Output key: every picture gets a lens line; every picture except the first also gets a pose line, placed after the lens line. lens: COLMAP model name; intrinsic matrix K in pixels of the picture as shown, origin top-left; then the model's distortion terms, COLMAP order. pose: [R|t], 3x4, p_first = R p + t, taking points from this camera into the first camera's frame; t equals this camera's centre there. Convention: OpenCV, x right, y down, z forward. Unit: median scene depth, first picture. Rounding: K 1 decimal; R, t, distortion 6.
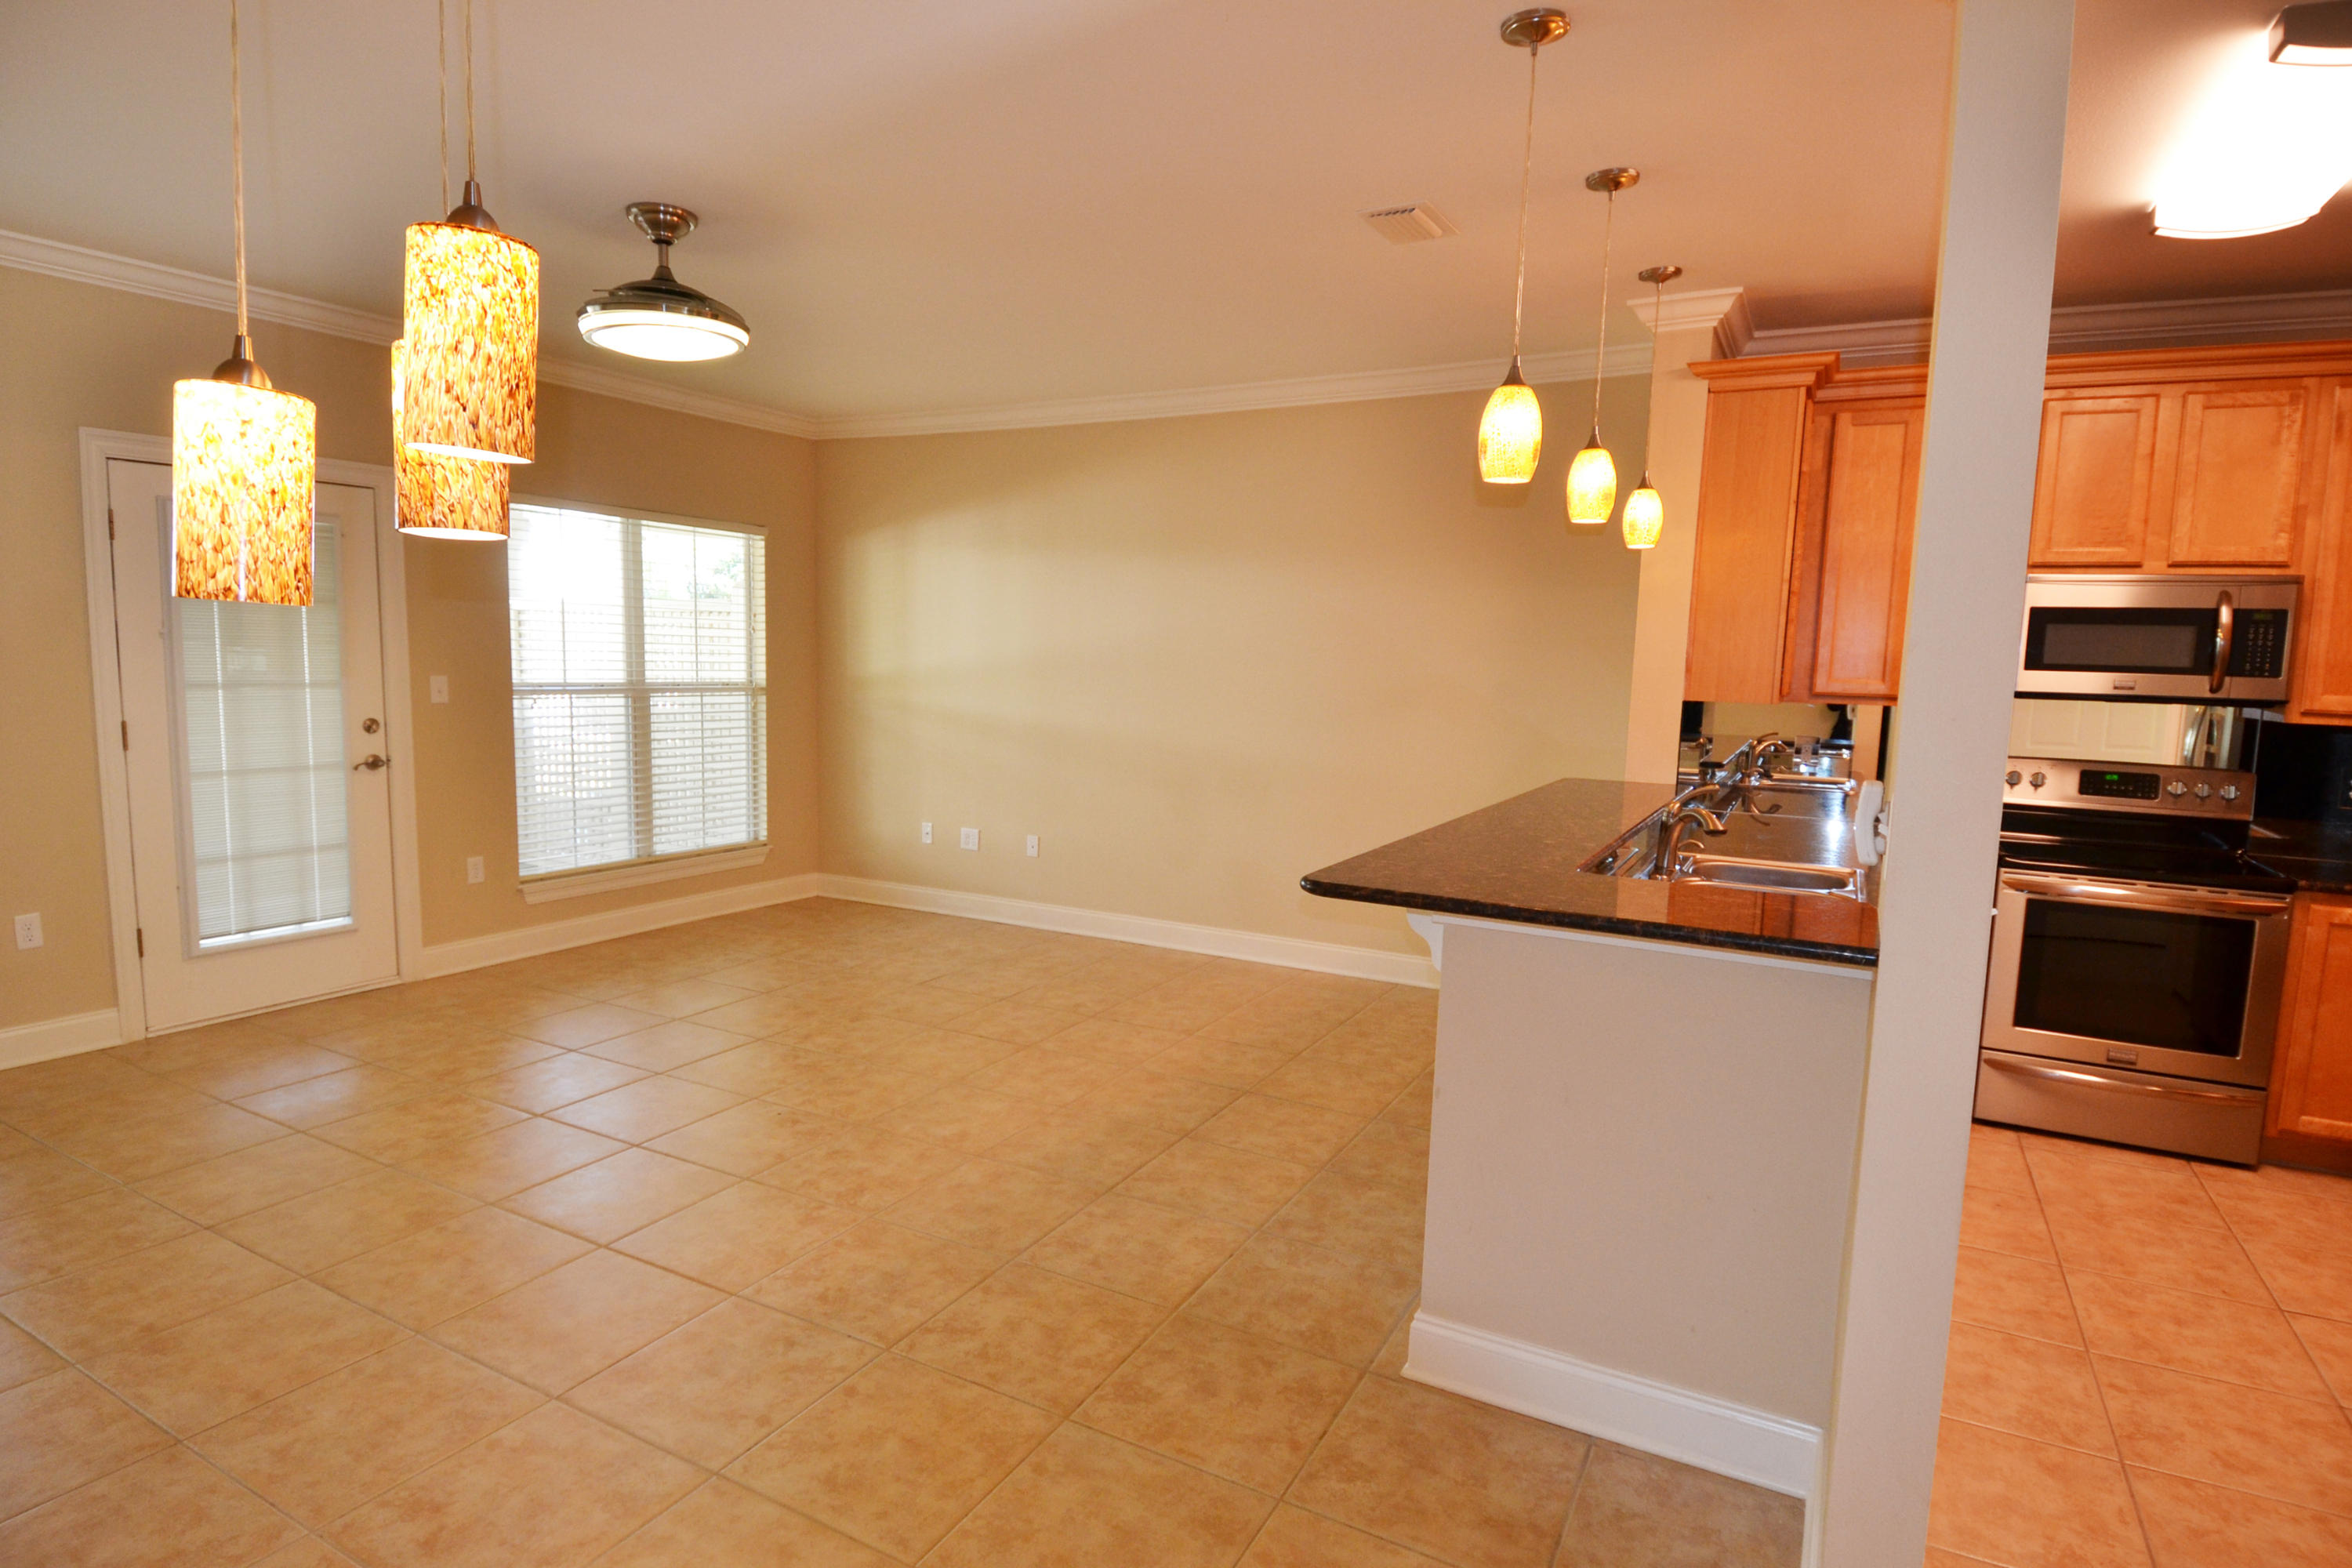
lens RADIAL K [[1241.0, 0, 1166.5], [0, 1241.0, 791.5], [0, 0, 1]] dist [0.039205, -0.044111]
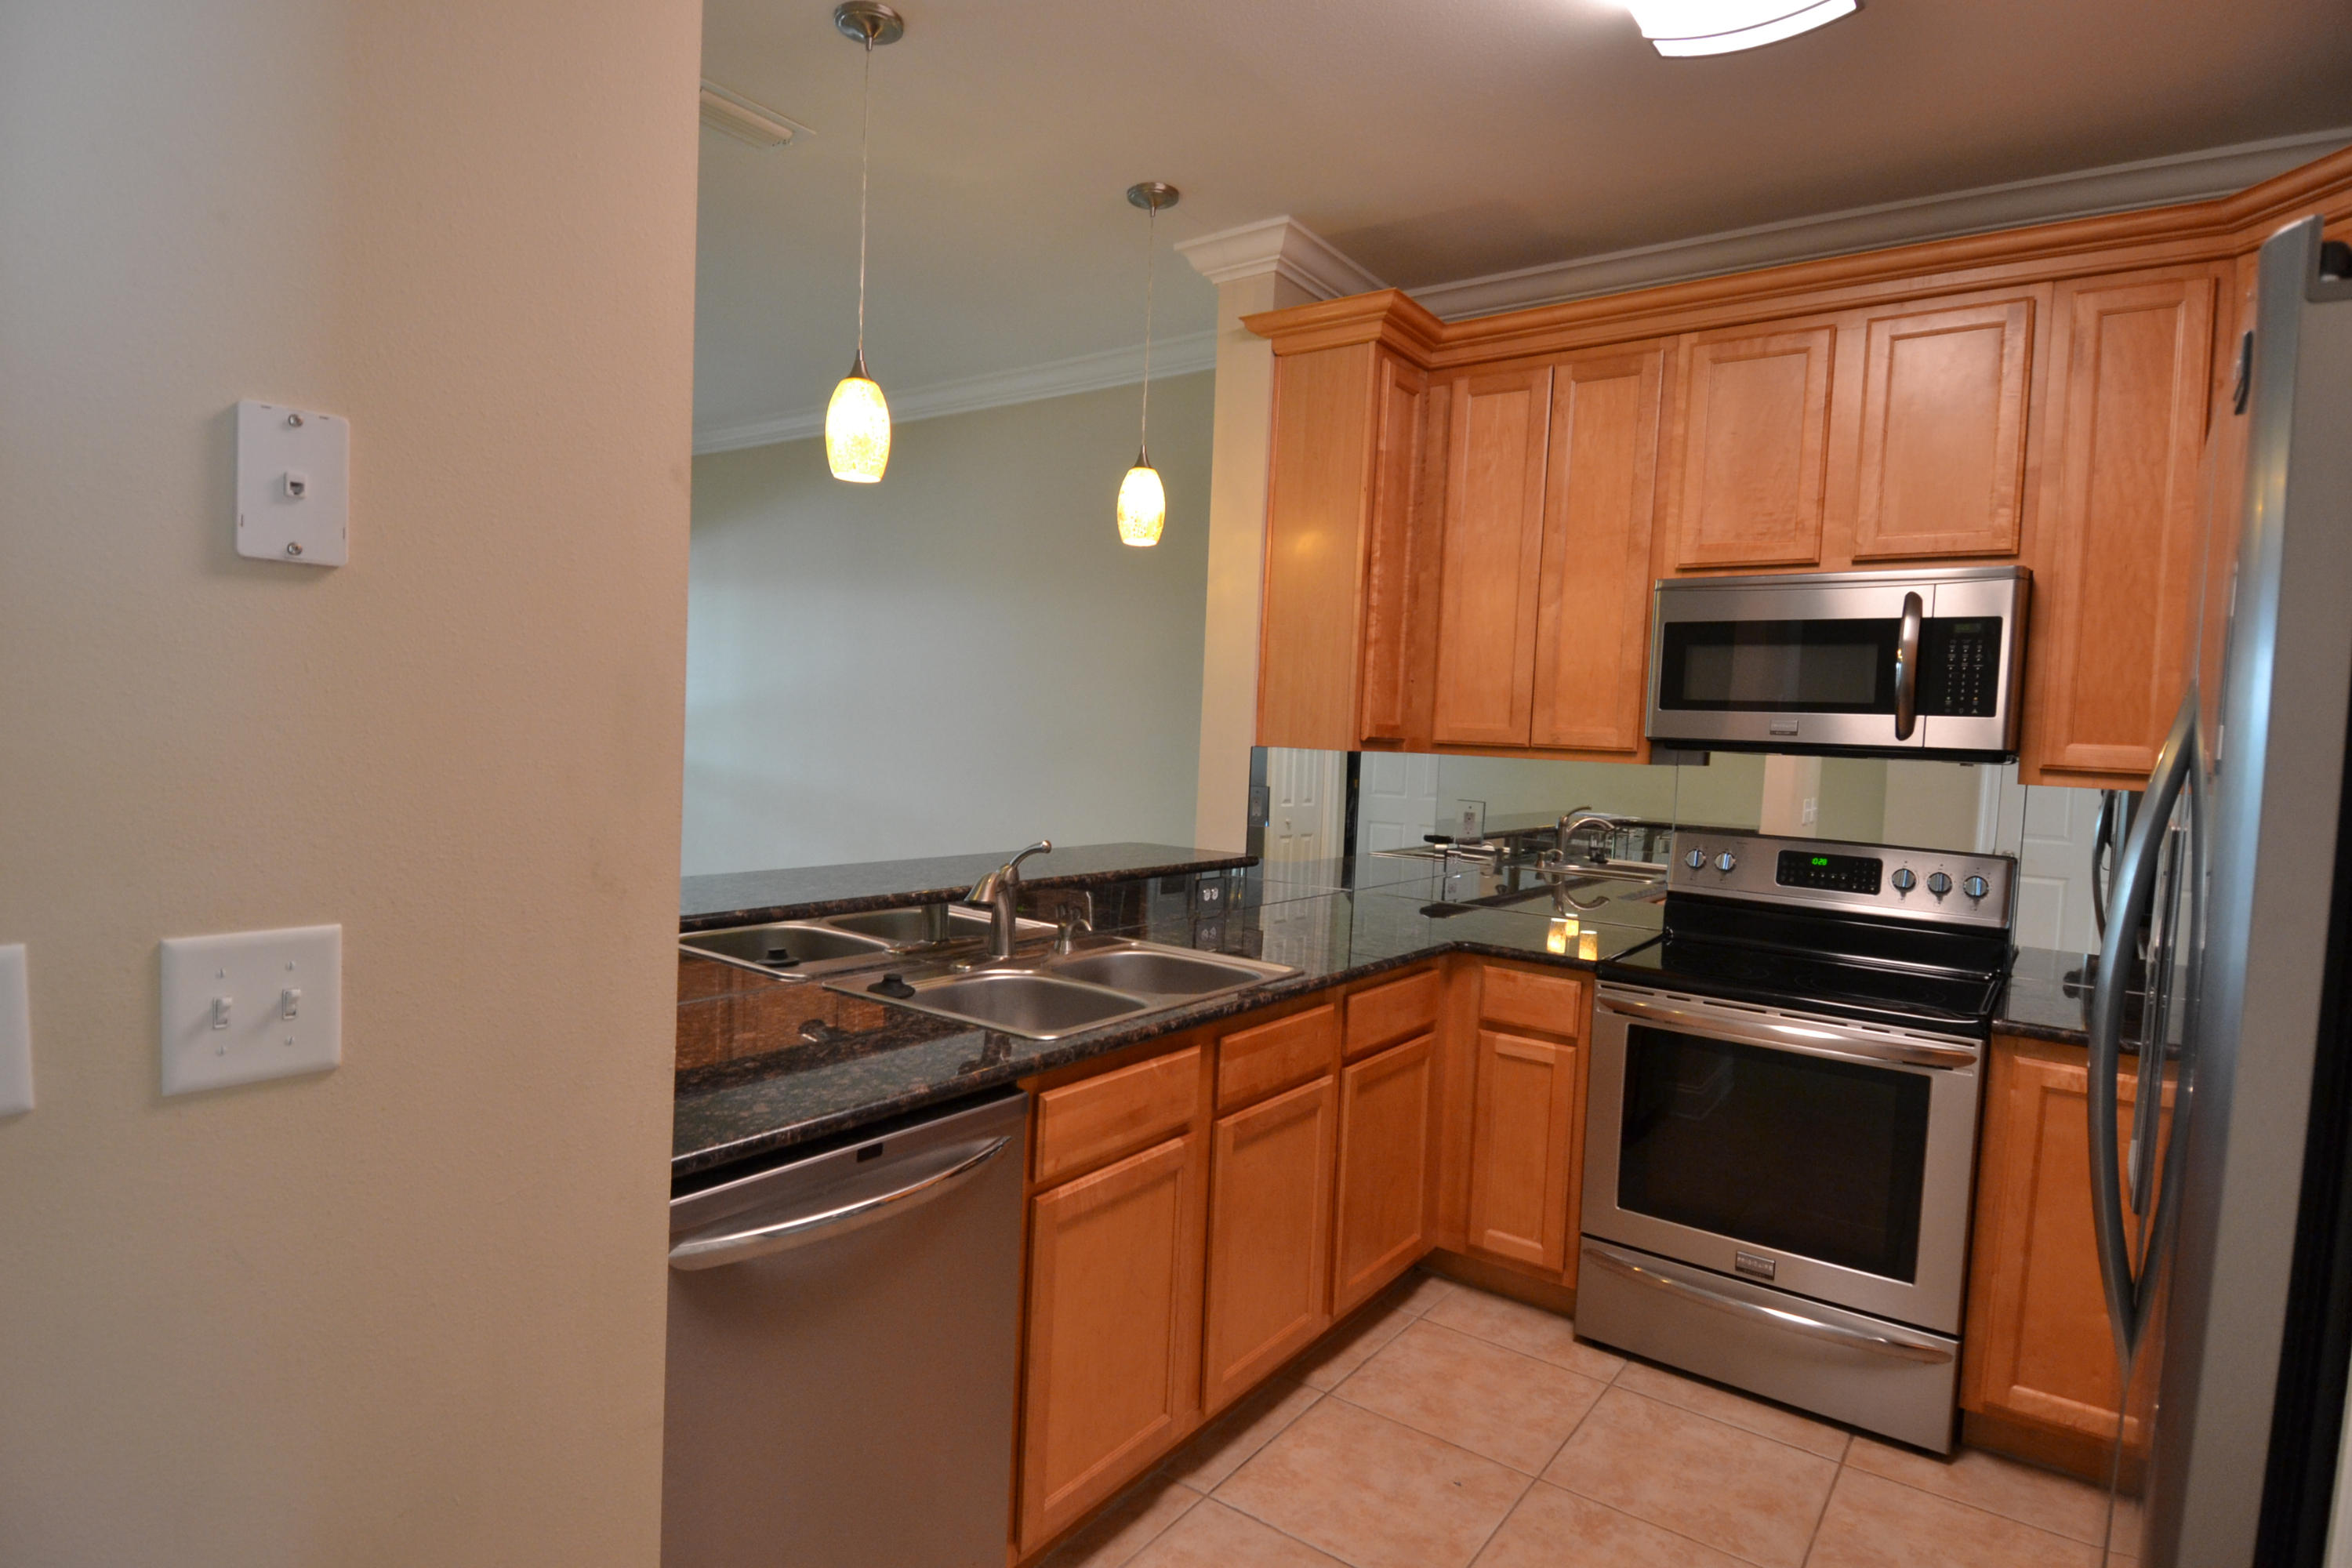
lens RADIAL K [[1241.0, 0, 1167.2], [0, 1241.0, 791.4], [0, 0, 1]] dist [0.039205, -0.044111]
pose [[0.990297, 0.026235, -0.136466, 0.514982], [-0.035937, 0.996961, -0.069124, 0.012118], [0.134238, 0.073357, 0.988230, 0.253250]]
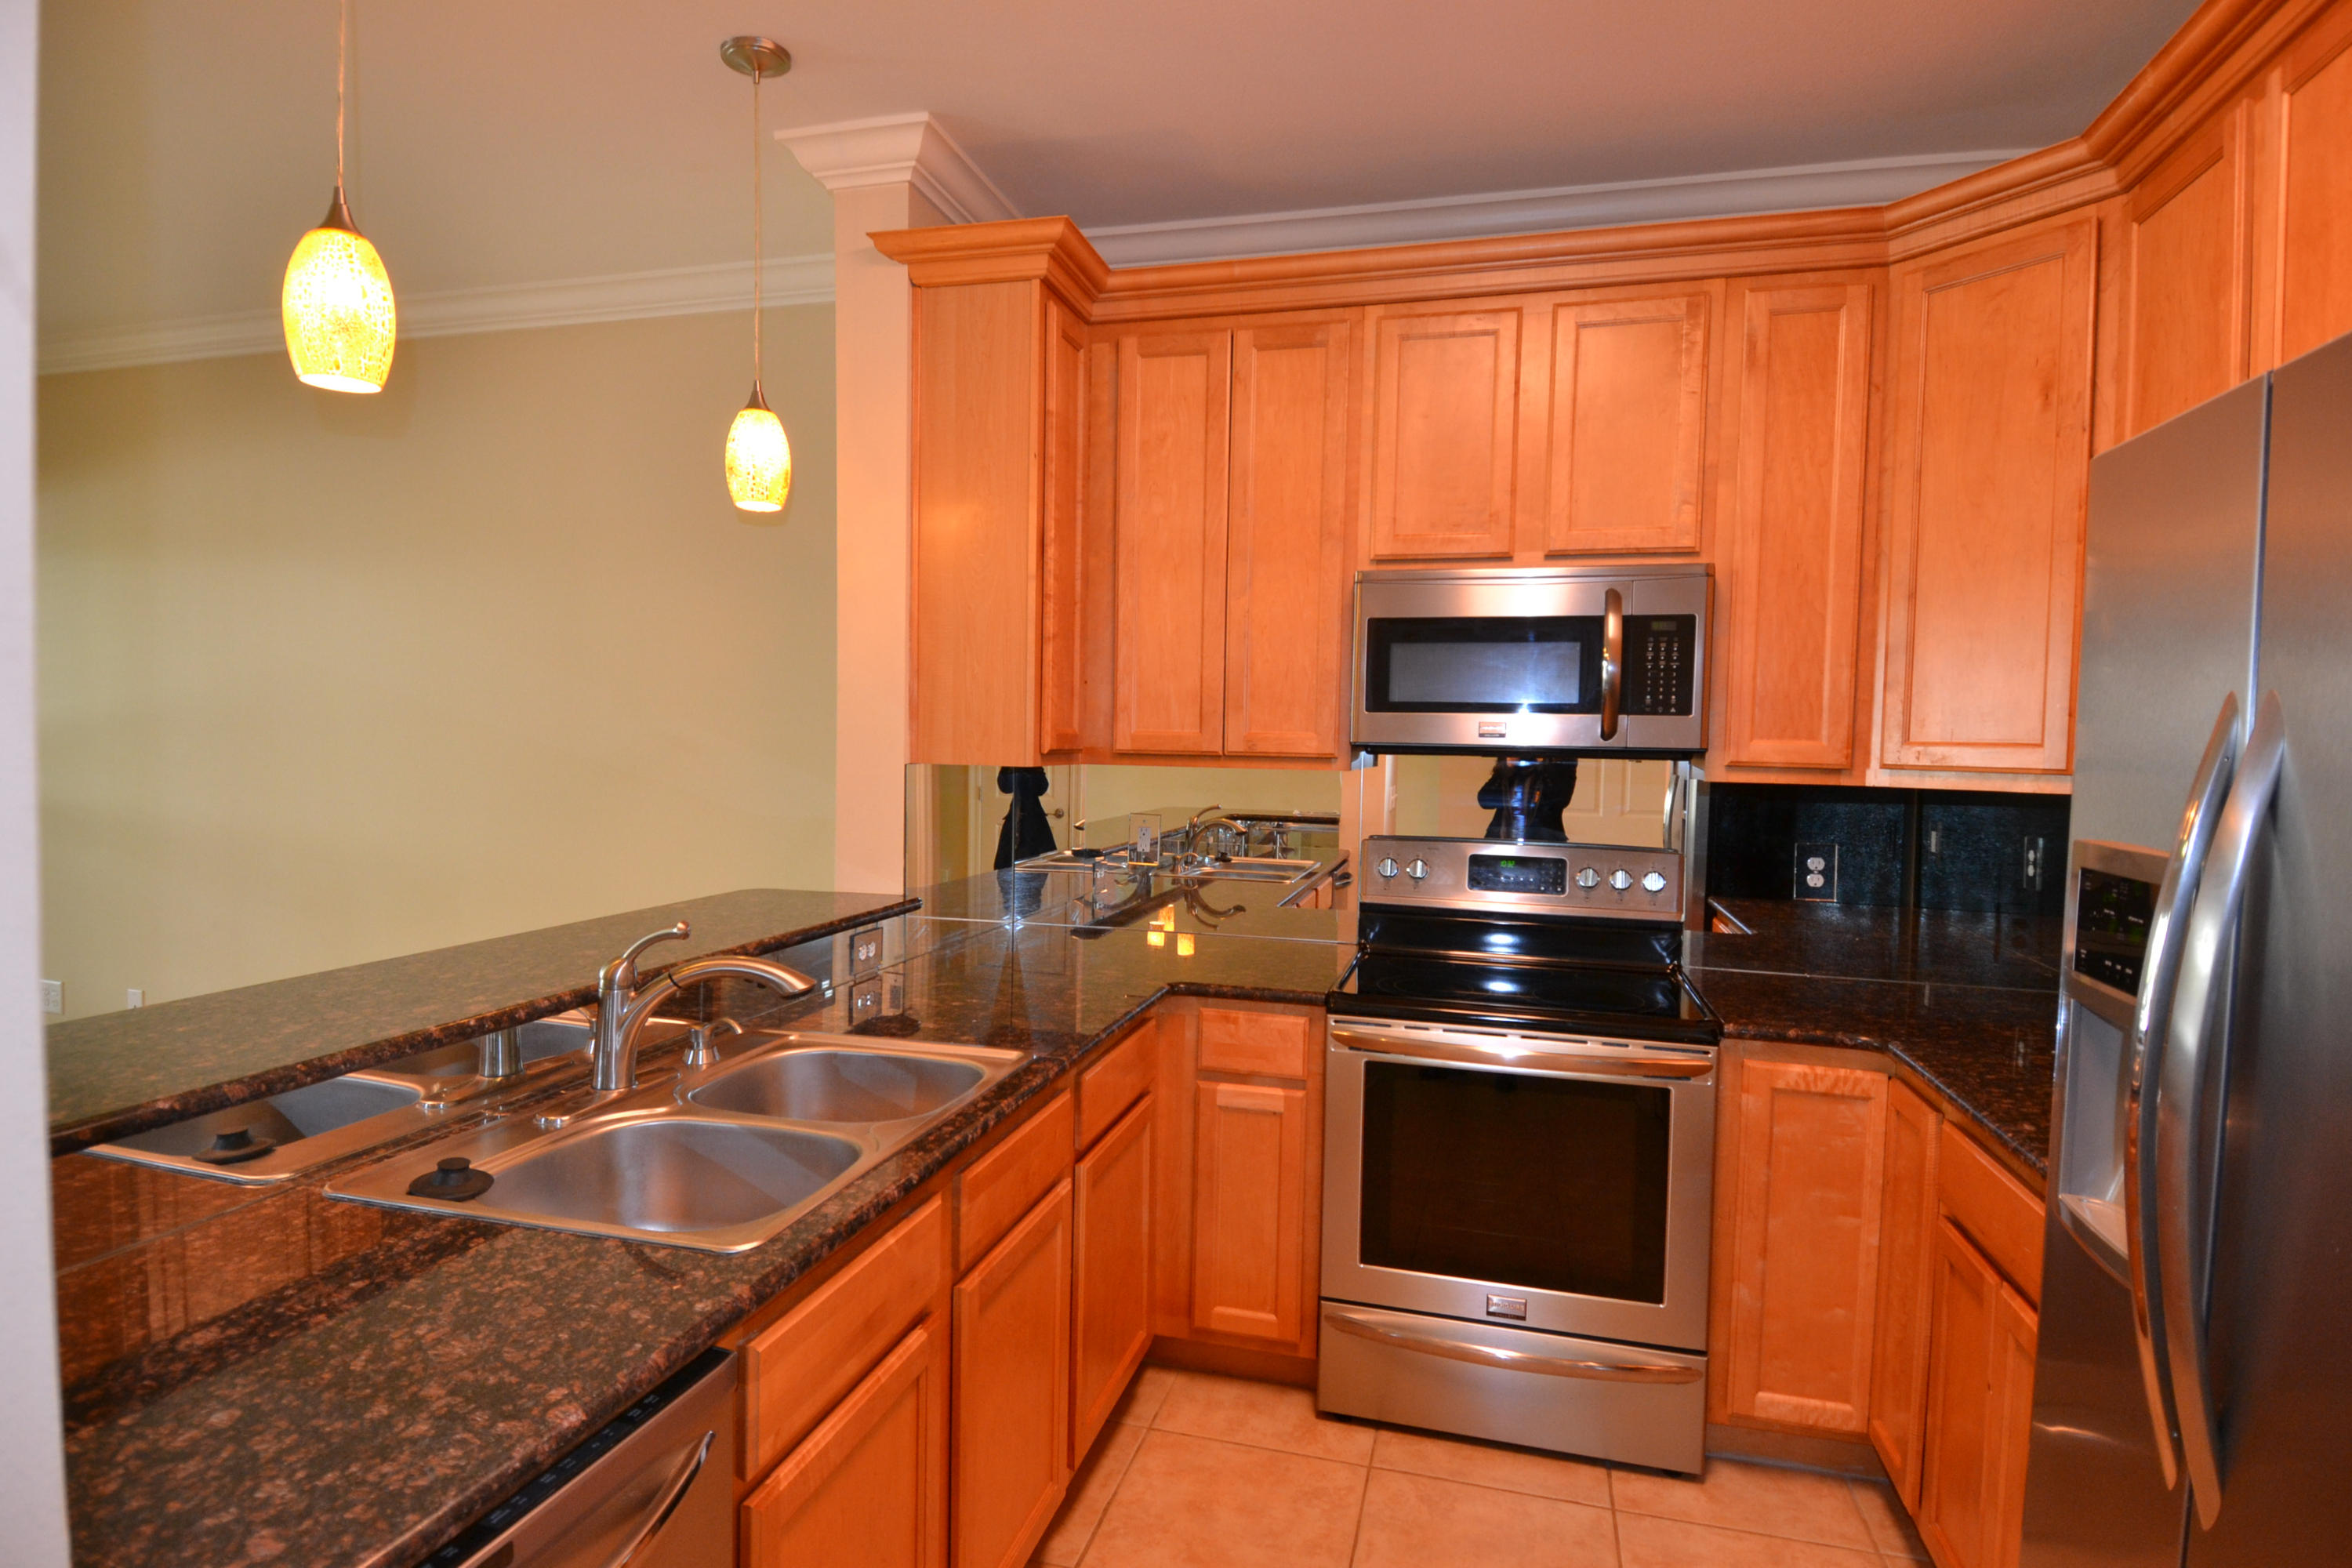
lens RADIAL K [[1241.0, 0, 1168.8], [0, 1241.0, 792.6], [0, 0, 1]] dist [0.039205, -0.044111]
pose [[0.973380, -0.017096, 0.228559, 0.440011], [0.031762, 0.997654, -0.060645, -0.016443], [-0.226986, 0.066290, 0.971639, 0.388075]]
